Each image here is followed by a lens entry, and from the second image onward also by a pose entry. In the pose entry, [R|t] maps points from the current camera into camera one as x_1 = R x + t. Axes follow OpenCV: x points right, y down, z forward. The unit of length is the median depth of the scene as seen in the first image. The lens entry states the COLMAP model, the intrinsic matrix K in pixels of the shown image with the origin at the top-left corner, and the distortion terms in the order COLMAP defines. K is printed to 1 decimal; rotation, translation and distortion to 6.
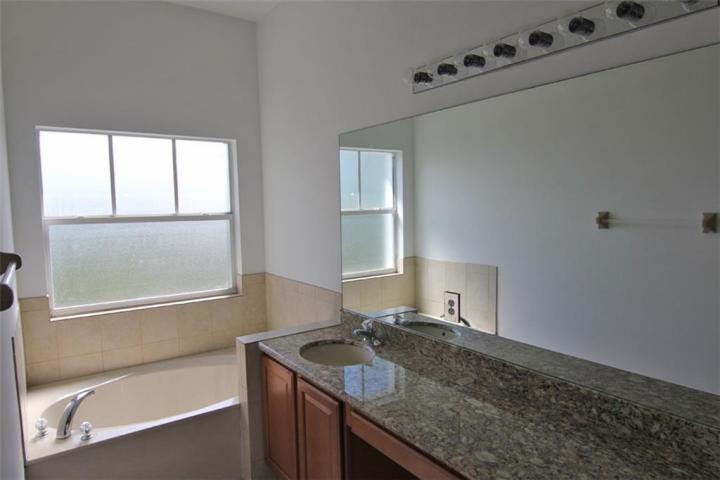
lens RADIAL K [[461.6, 0, 360.0], [0, 461.6, 240.0], [0, 0, 1]] dist [0.001703, 0.000942]
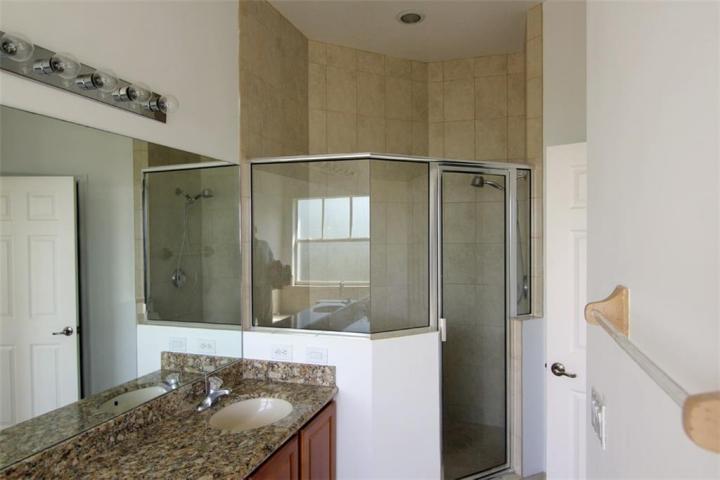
lens RADIAL K [[461.6, 0, 360.0], [0, 461.6, 240.0], [0, 0, 1]] dist [0.001703, 0.000942]
pose [[-0.585468, 0.014164, 0.810572, -0.734779], [0.081889, 0.995767, 0.041748, -0.095222], [-0.806549, 0.090819, -0.584150, 1.144605]]
